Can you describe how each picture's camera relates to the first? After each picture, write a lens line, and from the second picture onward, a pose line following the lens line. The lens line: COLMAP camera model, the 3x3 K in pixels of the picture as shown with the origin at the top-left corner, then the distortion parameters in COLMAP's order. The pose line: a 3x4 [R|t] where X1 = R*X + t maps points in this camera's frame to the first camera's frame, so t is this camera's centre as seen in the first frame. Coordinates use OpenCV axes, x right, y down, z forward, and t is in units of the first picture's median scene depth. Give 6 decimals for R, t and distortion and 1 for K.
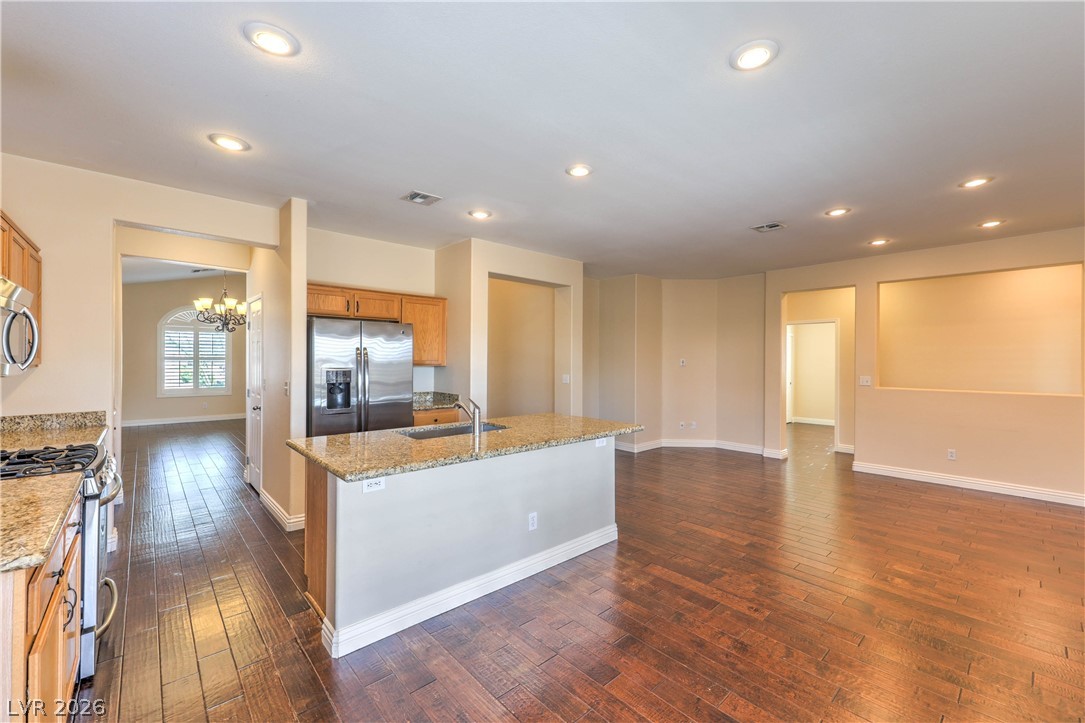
lens RADIAL K [[442.7, 0, 547.1], [0, 442.7, 358.3], [0, 0, 1]] dist [0.005716, 0.000240]
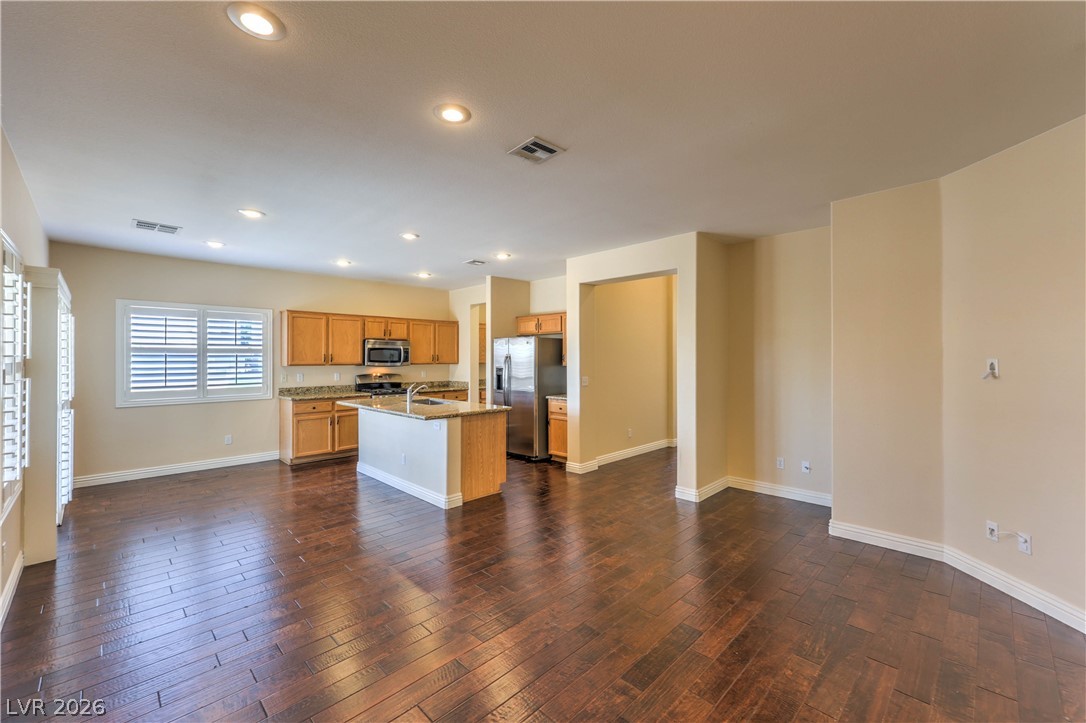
lens RADIAL K [[443.1, 0, 547.6], [0, 443.1, 358.3], [0, 0, 1]] dist [0.005716, 0.000240]
pose [[0.048118, -0.002714, -0.998838, 1.000529], [0.007566, 0.999969, -0.002353, -0.001989], [0.998813, -0.007444, 0.048137, 0.877598]]
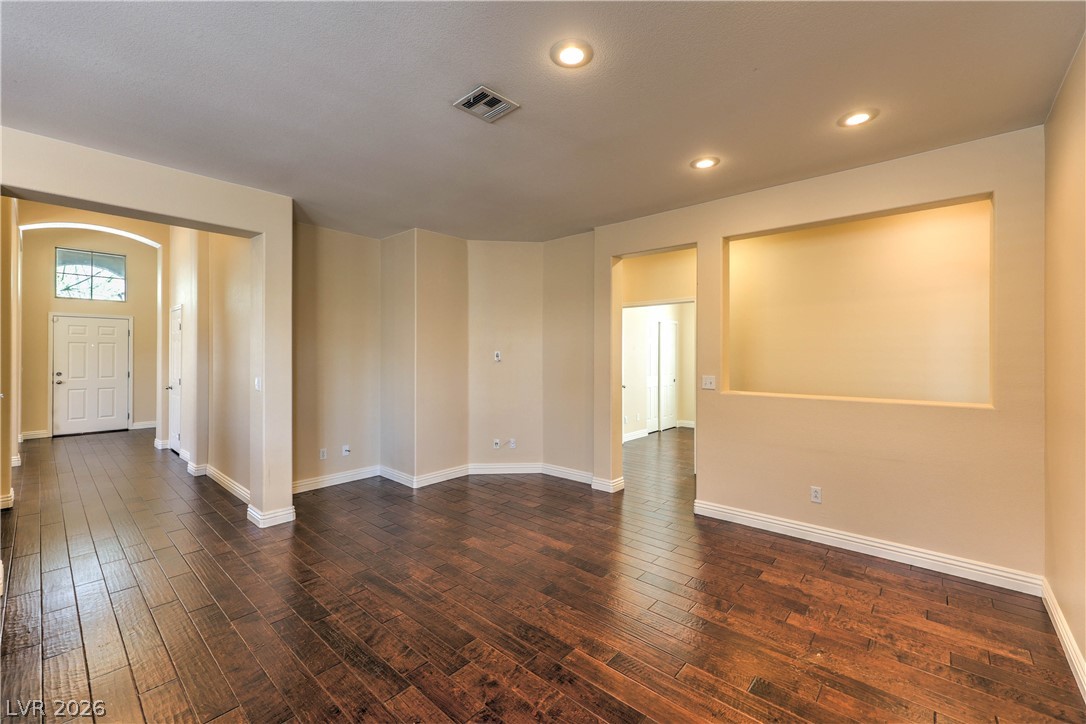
lens RADIAL K [[445.4, 0, 546.8], [0, 445.4, 351.7], [0, 0, 1]] dist [0.001388, 0.000130]
pose [[0.993041, -0.003491, 0.117716, 0.445109], [0.003824, 0.999989, -0.002599, 0.005312], [-0.117706, 0.003032, 0.993044, 0.398723]]
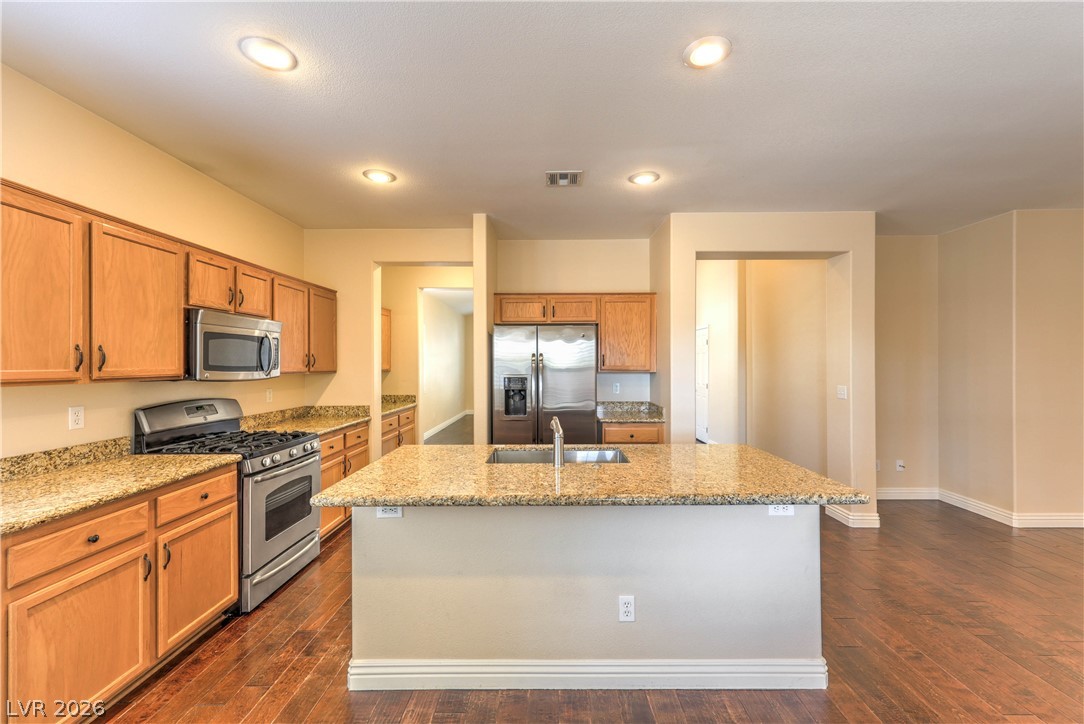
lens RADIAL K [[436.5, 0, 552.2], [0, 436.5, 363.5], [0, 0, 1]] dist [0.004892, 0.000105]
pose [[0.738456, -0.008016, -0.674254, 0.197504], [0.010066, 0.999949, -0.000863, -0.001042], [0.674226, -0.006149, 0.738499, 0.260756]]
